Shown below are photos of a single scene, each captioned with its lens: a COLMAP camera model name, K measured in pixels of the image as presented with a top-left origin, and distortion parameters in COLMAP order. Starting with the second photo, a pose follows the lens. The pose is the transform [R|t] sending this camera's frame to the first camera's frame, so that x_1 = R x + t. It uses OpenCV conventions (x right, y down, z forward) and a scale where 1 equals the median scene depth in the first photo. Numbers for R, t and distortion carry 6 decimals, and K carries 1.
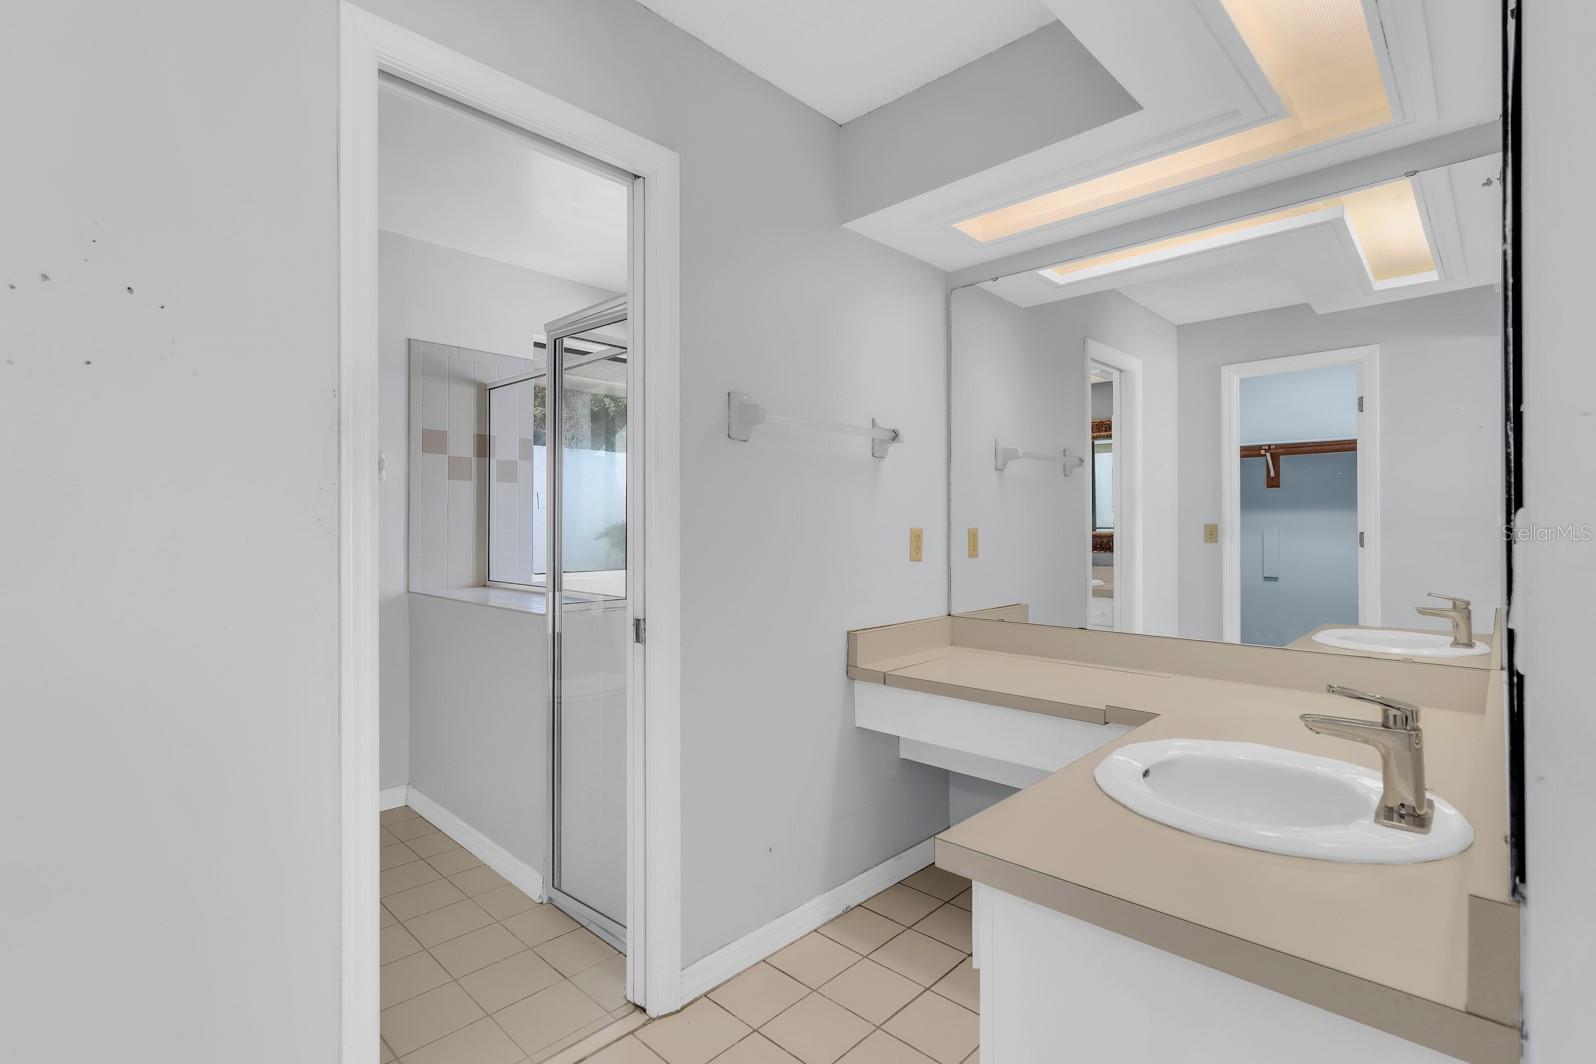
lens RADIAL K [[735.1, 0, 792.6], [0, 735.1, 530.7], [0, 0, 1]] dist [0.012335, -0.000381]
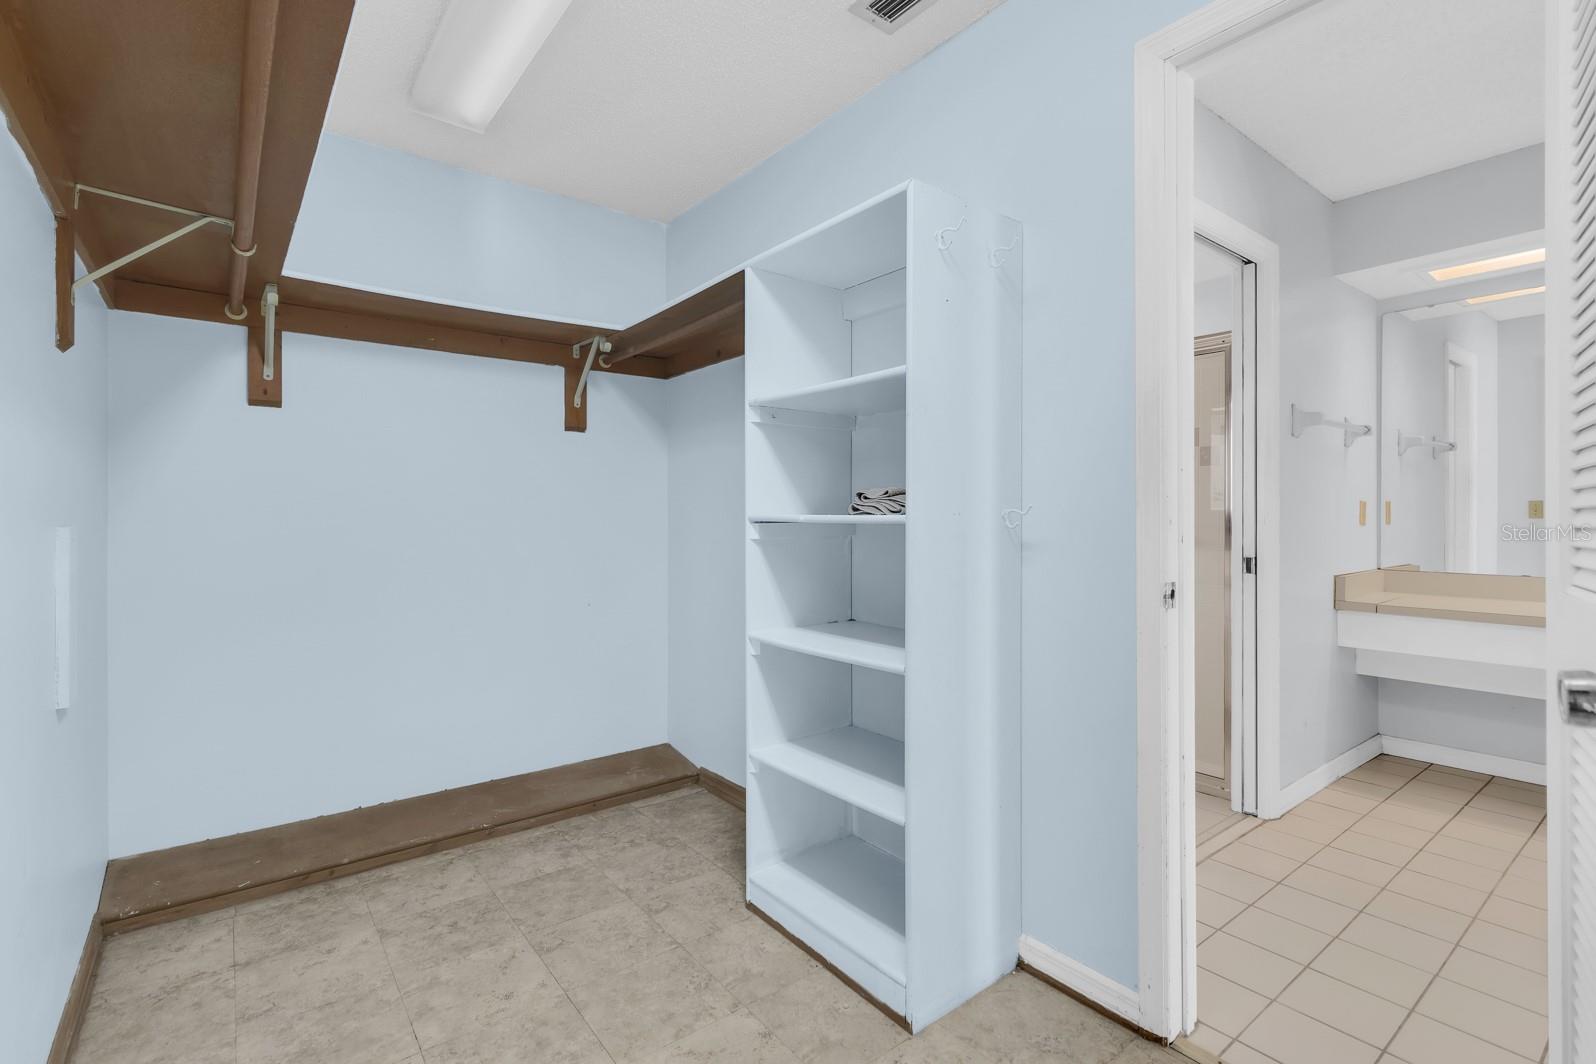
lens RADIAL K [[735.1, 0, 800.2], [0, 735.1, 528.2], [0, 0, 1]] dist [0.012335, -0.000381]
pose [[0.990854, -0.006242, -0.134795, -0.719904], [0.006998, 0.999962, 0.005131, 0.036111], [0.134758, -0.006027, 0.990860, -0.487122]]
